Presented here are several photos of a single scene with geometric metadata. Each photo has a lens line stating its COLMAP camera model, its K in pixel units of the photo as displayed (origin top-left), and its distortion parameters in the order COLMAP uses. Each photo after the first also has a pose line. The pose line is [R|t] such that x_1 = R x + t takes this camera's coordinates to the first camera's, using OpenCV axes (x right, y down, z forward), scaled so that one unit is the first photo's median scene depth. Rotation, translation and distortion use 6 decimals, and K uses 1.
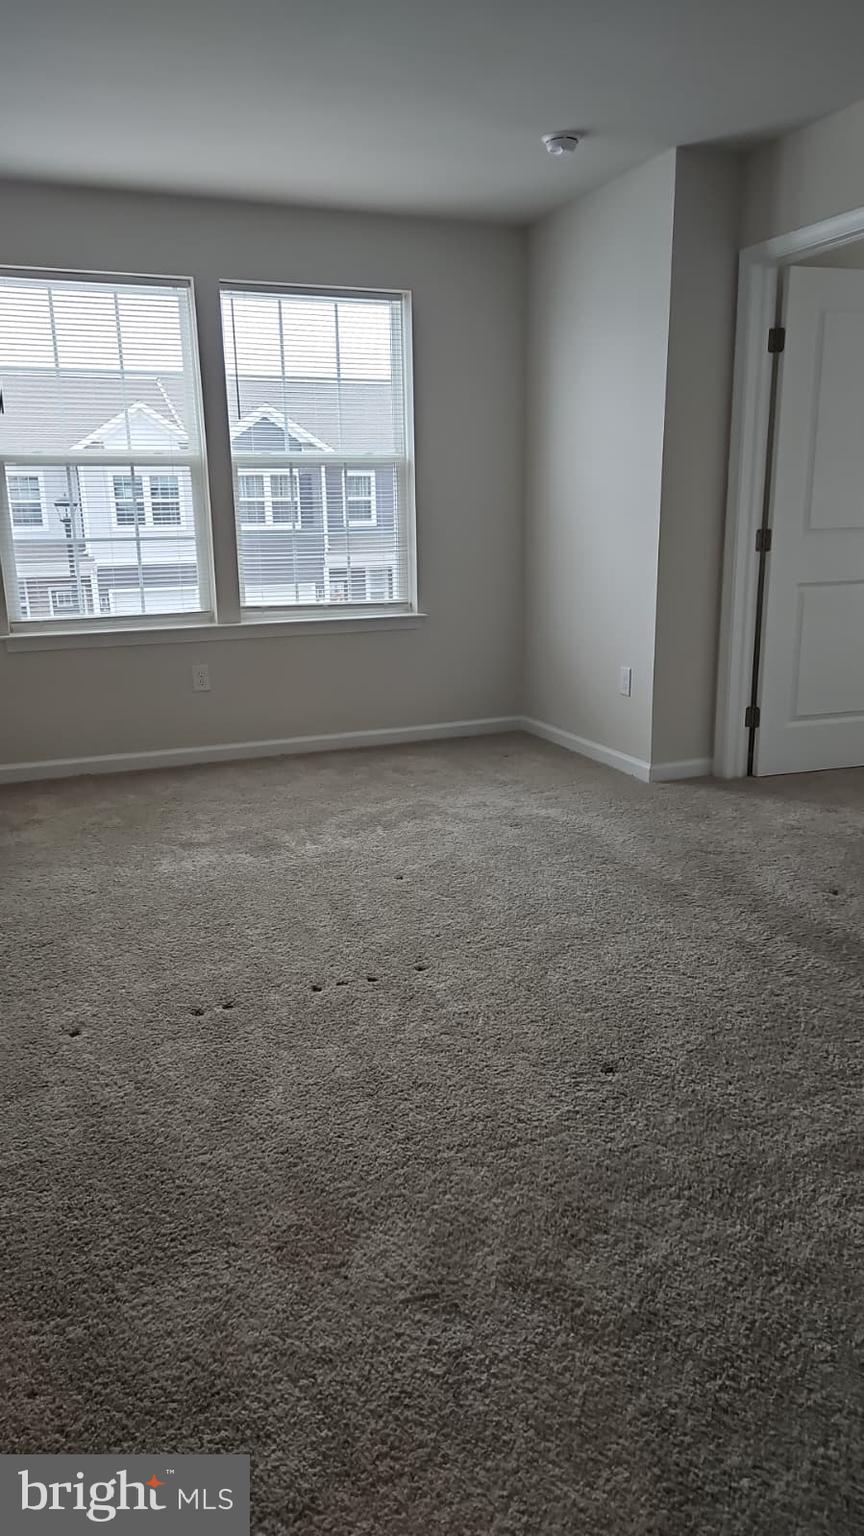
lens RADIAL K [[1067.8, 0, 427.2], [0, 1067.8, 744.7], [0, 0, 1]] dist [0.082481, 0.000893]
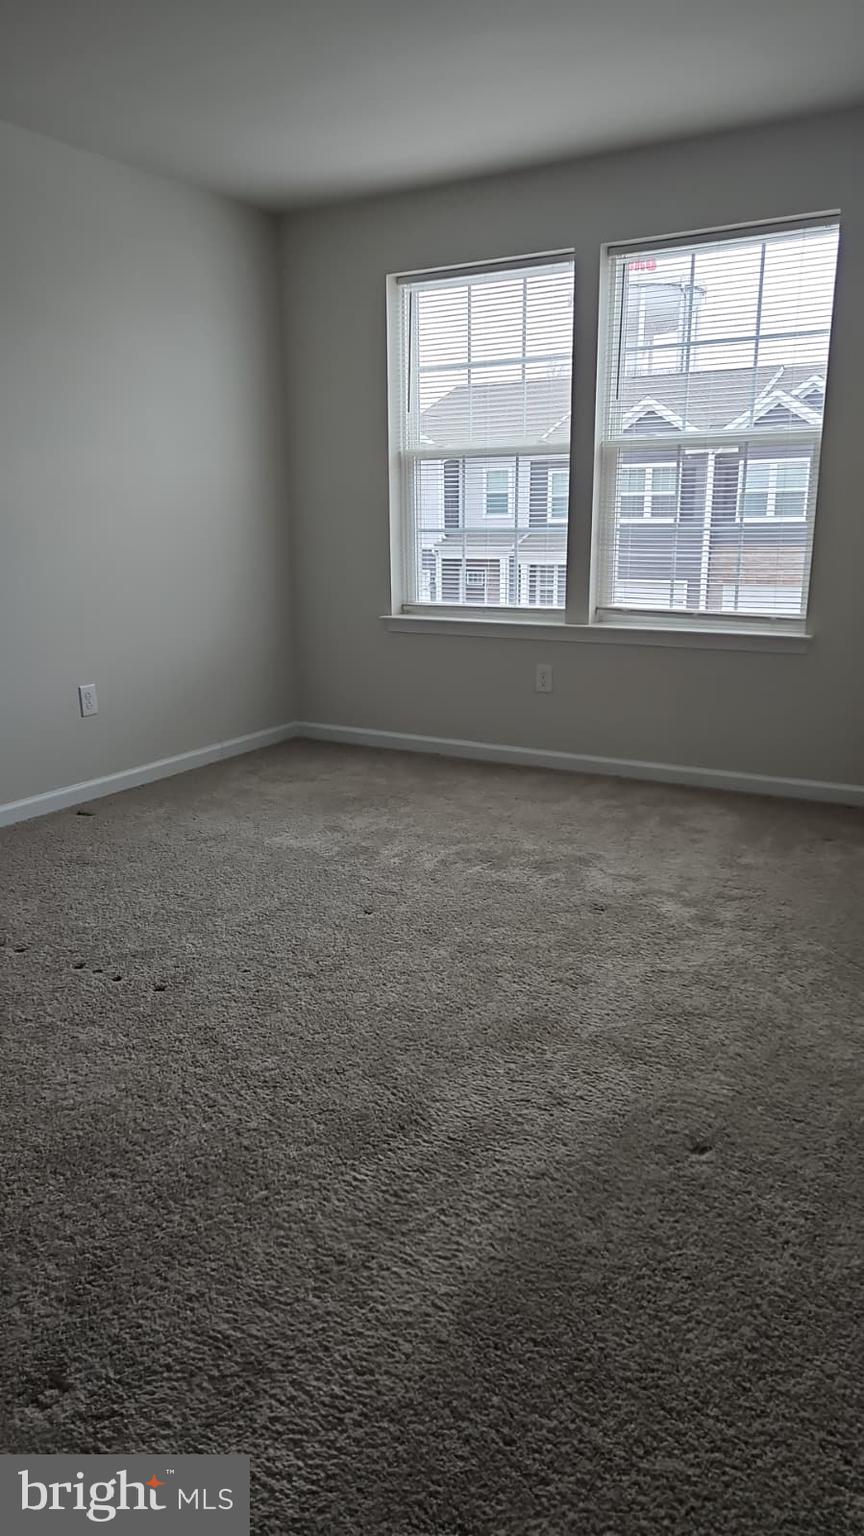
lens RADIAL K [[1067.8, 0, 427.2], [0, 1067.8, 744.7], [0, 0, 1]] dist [0.082481, 0.000893]
pose [[0.610638, 0.179864, -0.771213, 0.482488], [-0.178829, 0.980029, 0.086969, -0.070554], [0.771454, 0.084809, 0.630608, 0.339762]]
